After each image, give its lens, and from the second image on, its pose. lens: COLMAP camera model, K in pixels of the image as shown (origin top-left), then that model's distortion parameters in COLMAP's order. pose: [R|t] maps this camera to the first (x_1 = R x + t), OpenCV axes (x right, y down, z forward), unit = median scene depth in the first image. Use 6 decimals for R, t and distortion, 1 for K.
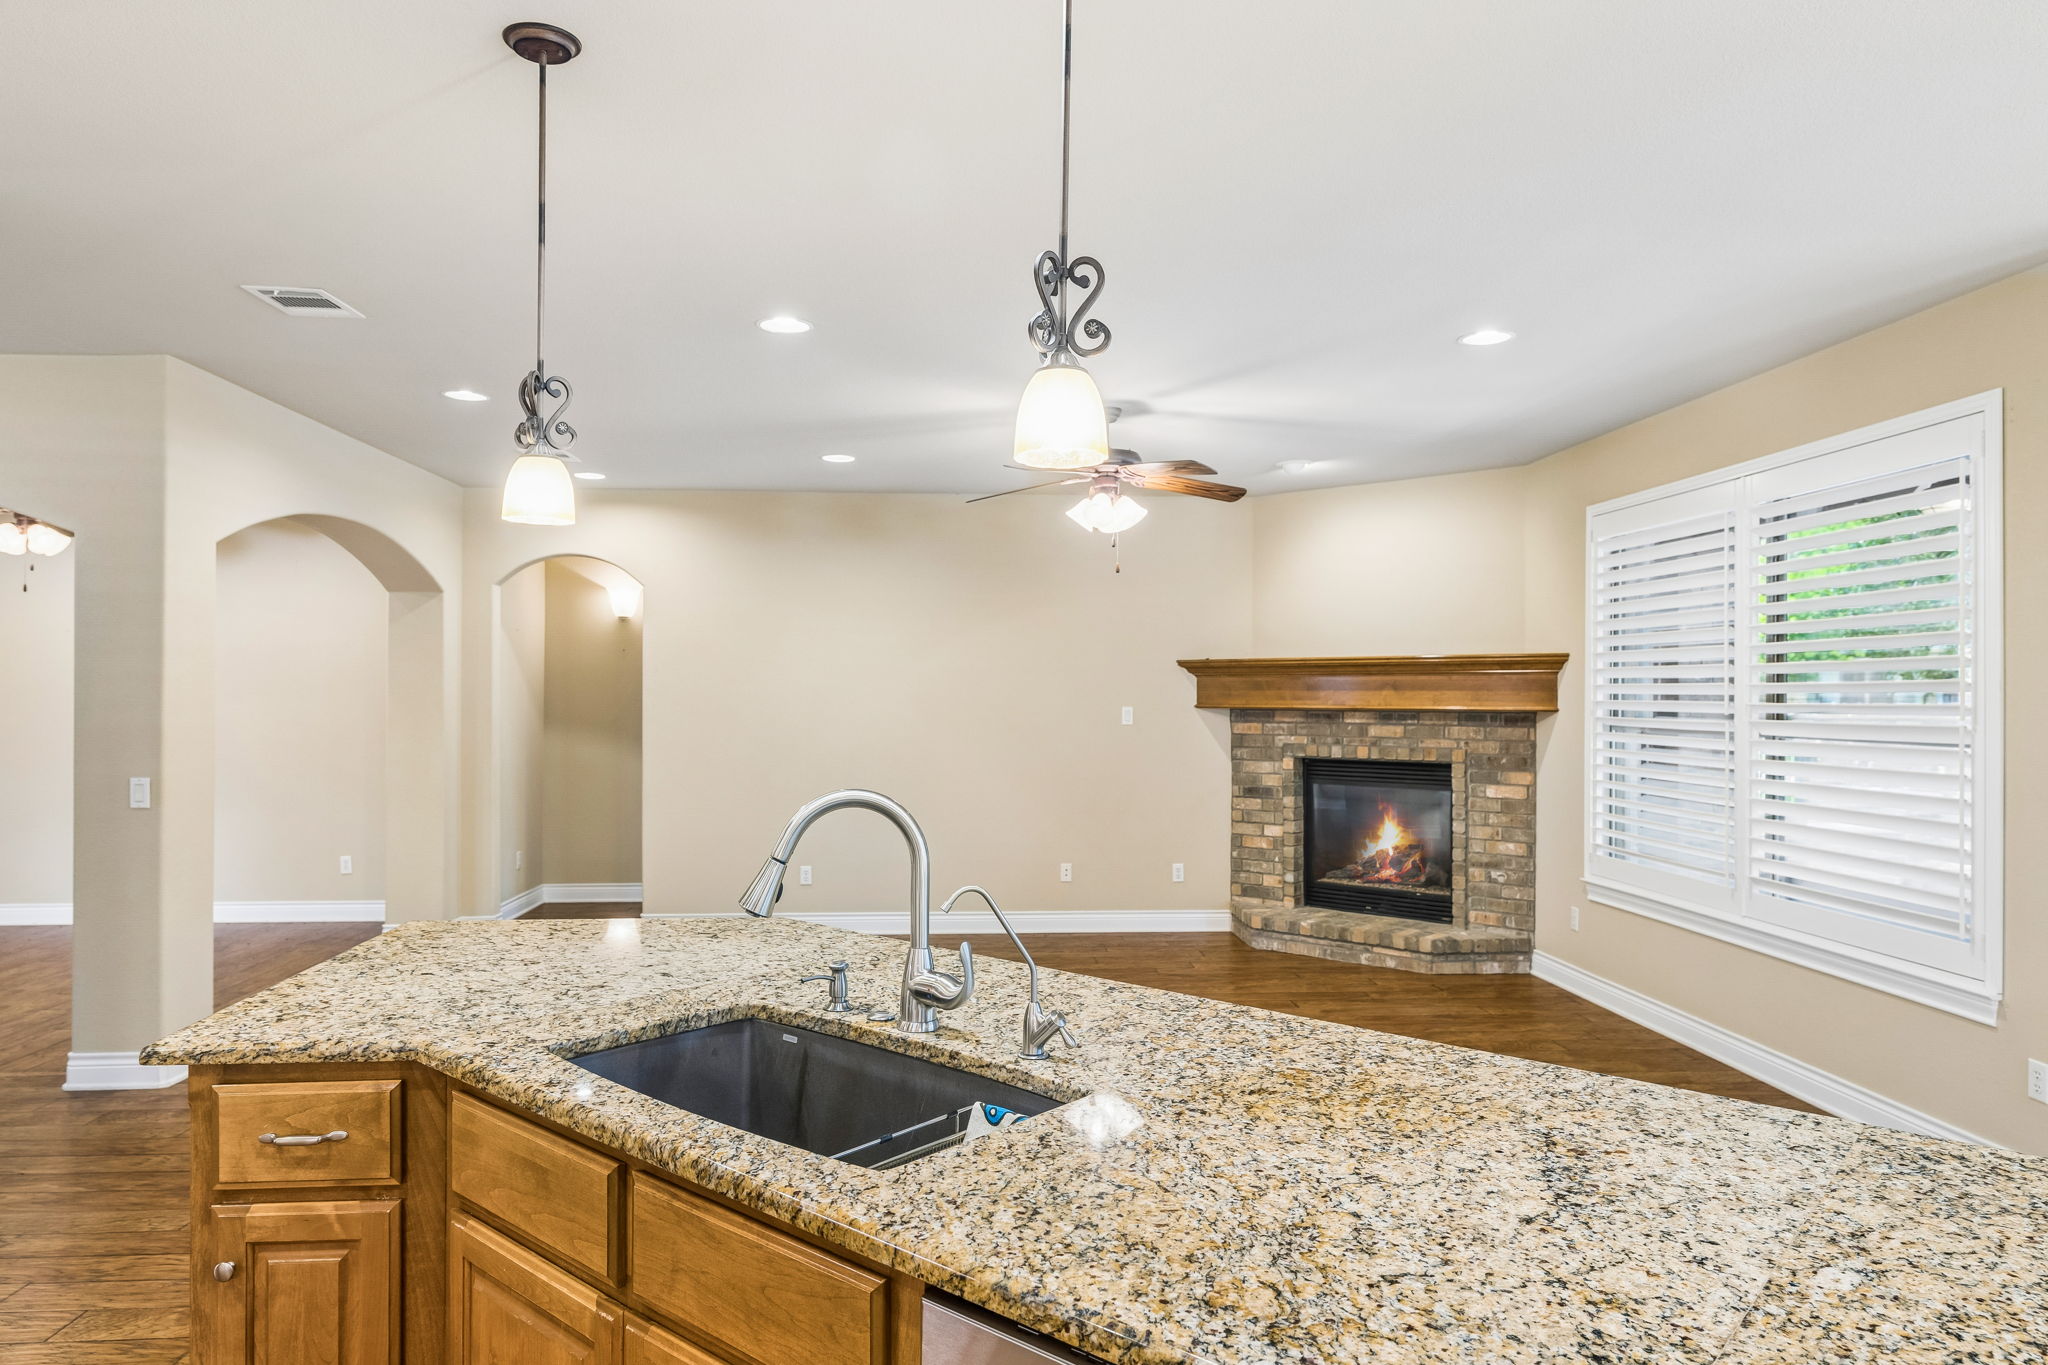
lens RADIAL K [[1285.4, 0, 1024.0], [0, 1285.4, 682.5], [0, 0, 1]] dist [0.000622, 0.000016]
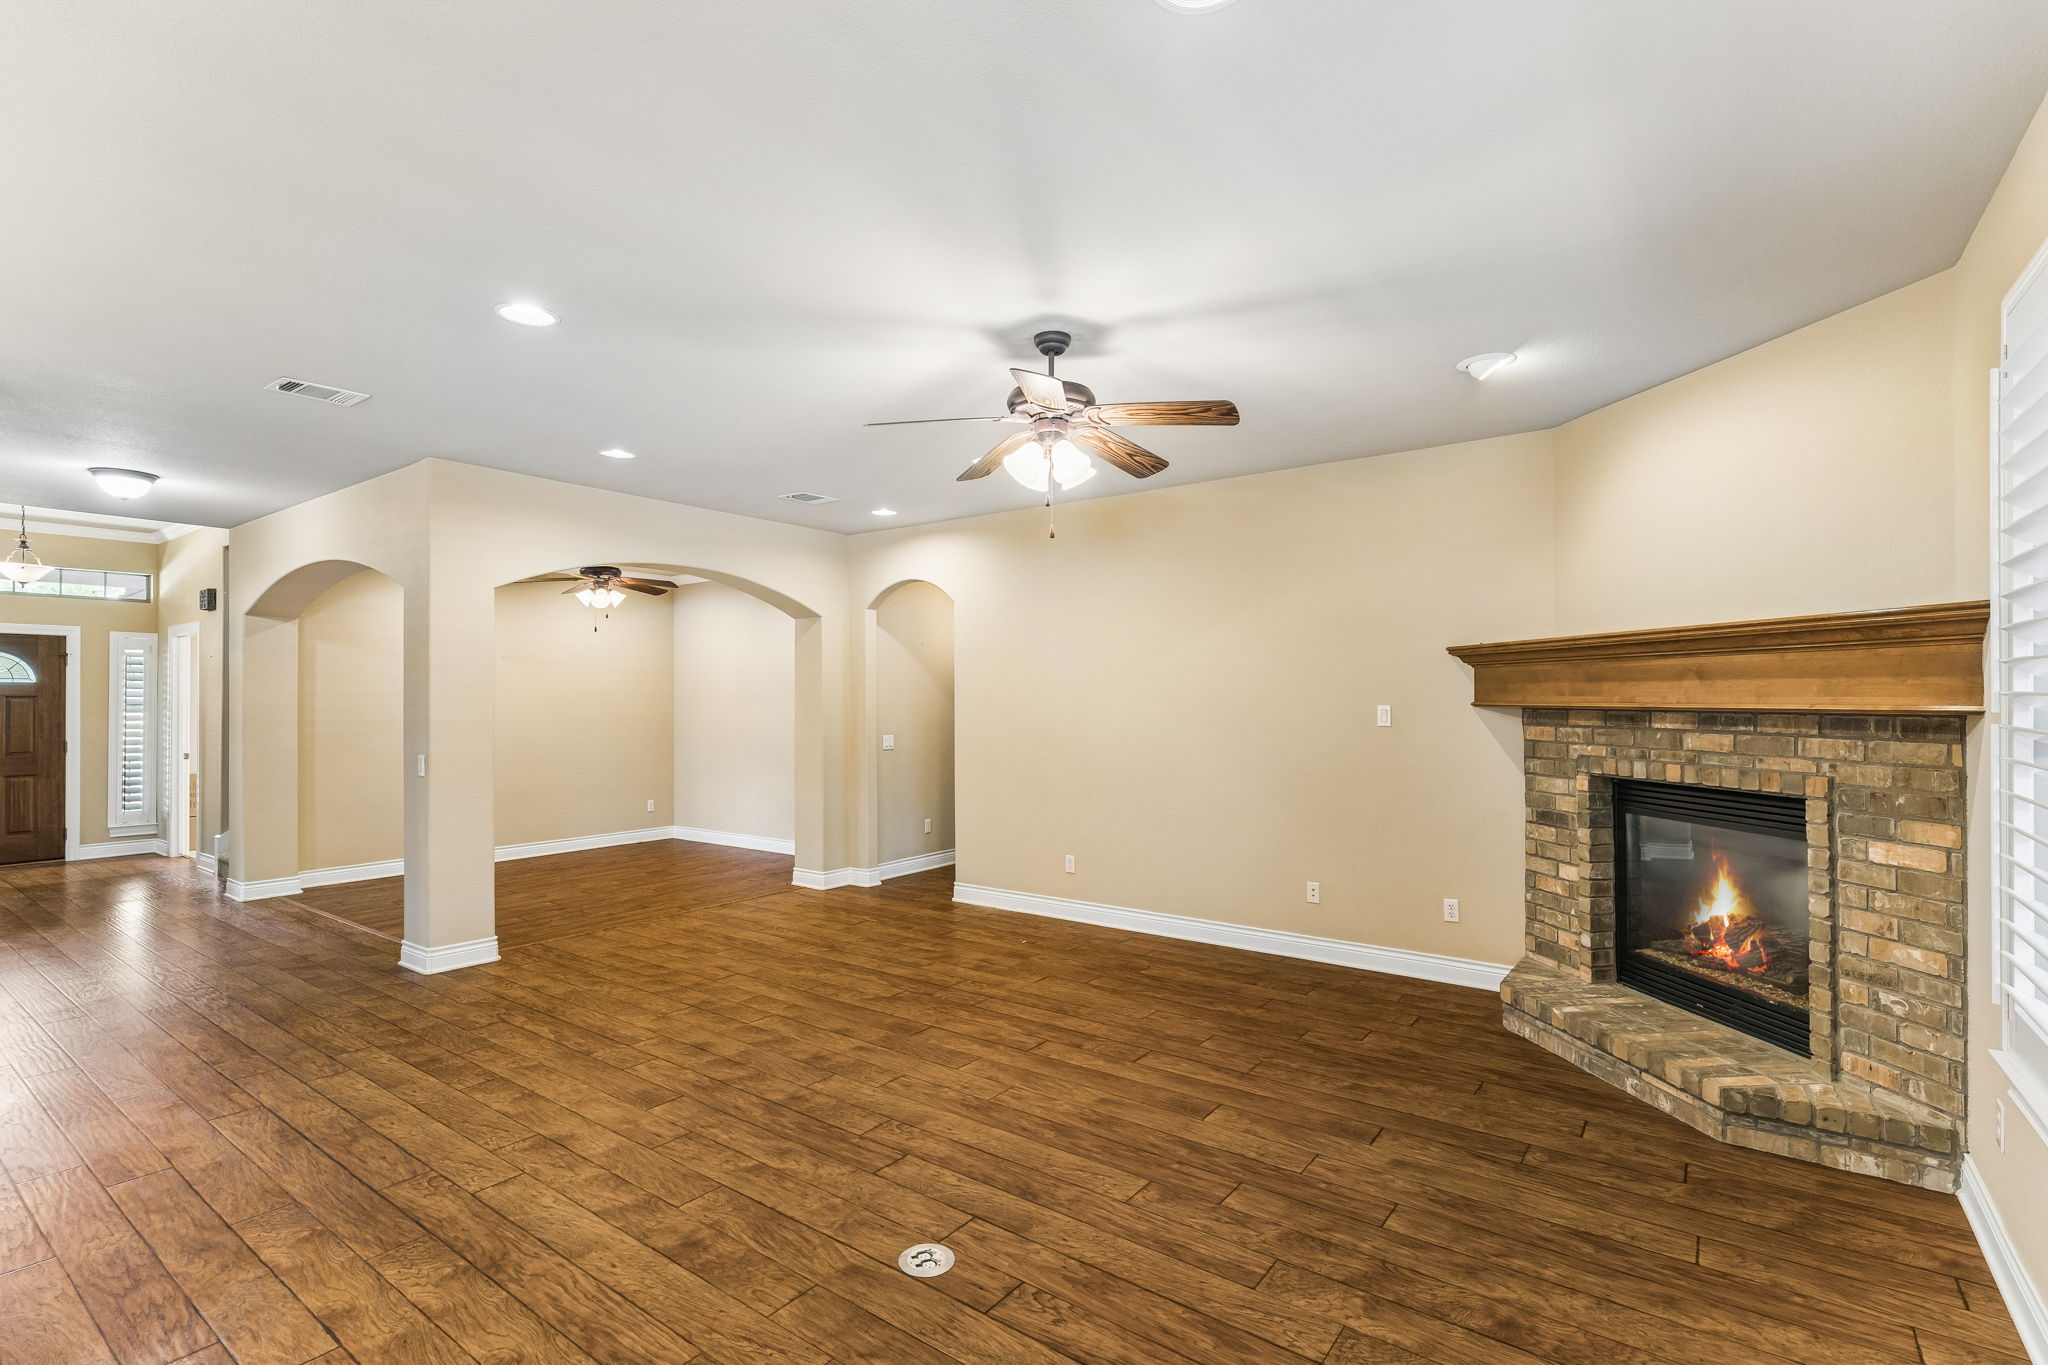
lens RADIAL K [[949.0, 0, 1029.9], [0, 949.0, 687.7], [0, 0, 1]] dist [0.008344, -0.000148]
pose [[0.763270, -0.011534, -0.645977, 0.351281], [0.012297, 0.999919, -0.003324, 0.007797], [0.645963, -0.005407, 0.763350, 0.429373]]
